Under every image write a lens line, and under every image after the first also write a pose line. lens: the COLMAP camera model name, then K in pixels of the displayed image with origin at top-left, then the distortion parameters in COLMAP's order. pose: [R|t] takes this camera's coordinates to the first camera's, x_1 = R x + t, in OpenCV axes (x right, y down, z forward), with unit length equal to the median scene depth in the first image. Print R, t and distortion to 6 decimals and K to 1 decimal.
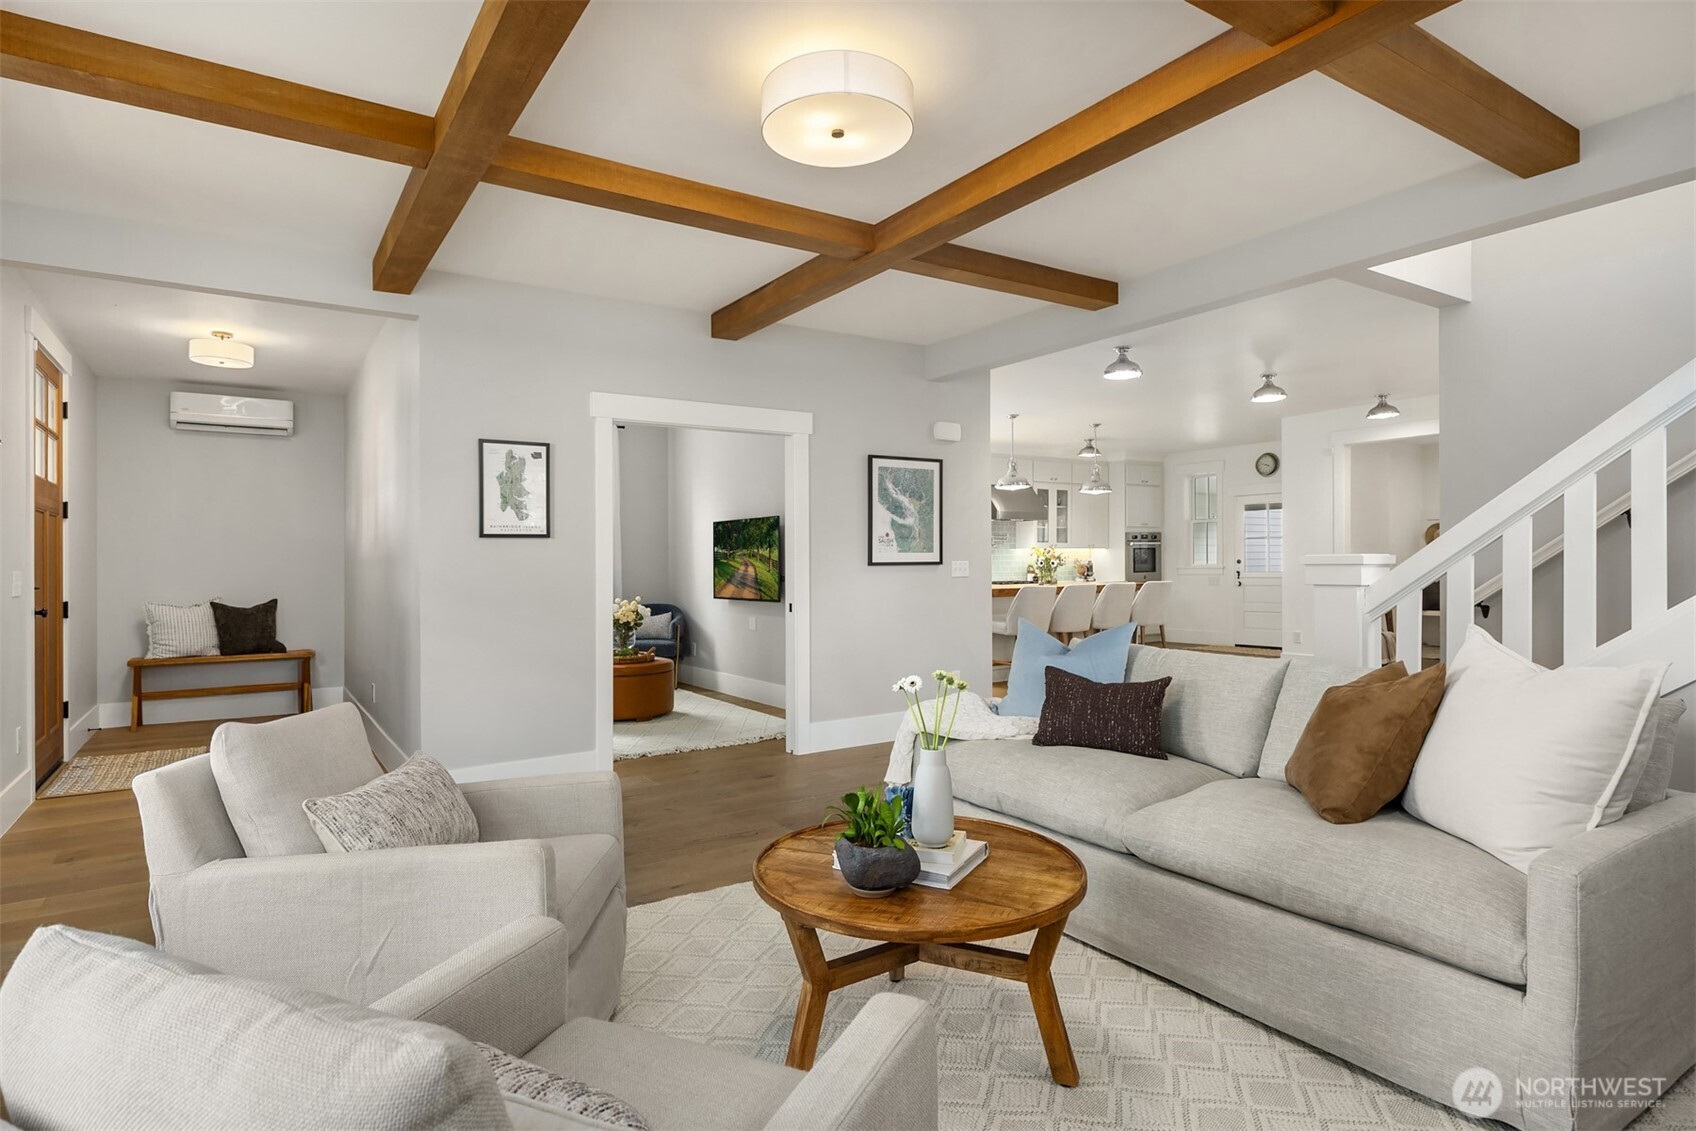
lens RADIAL K [[905.2, 0, 847.6], [0, 905.2, 568.0], [0, 0, 1]] dist [-0.000184, 0.000119]
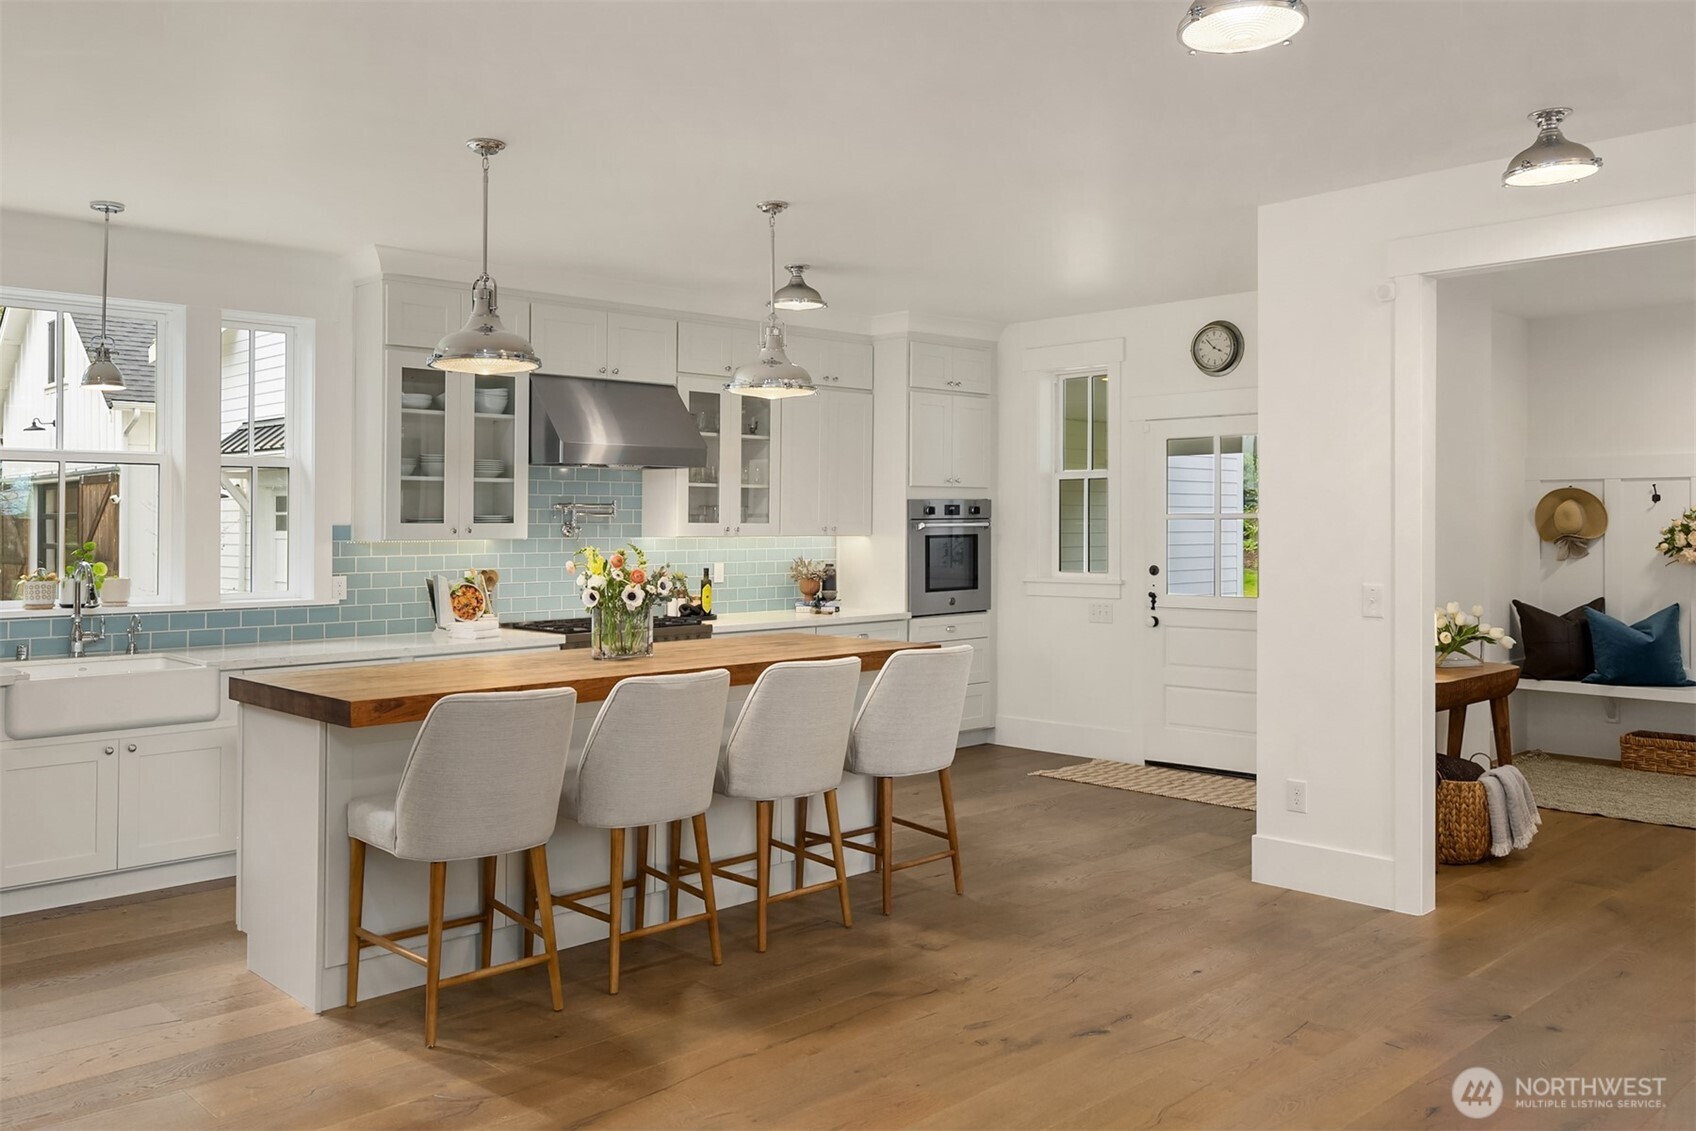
lens RADIAL K [[1349.3, 0, 840.0], [0, 1349.3, 537.7], [0, 0, 1]] dist [-0.011596, 0.029719]
pose [[0.985513, 0.007668, 0.169428, 0.171814], [-0.007759, 0.999970, -0.000126, -0.021316], [-0.169424, -0.001190, 0.985542, 0.382822]]
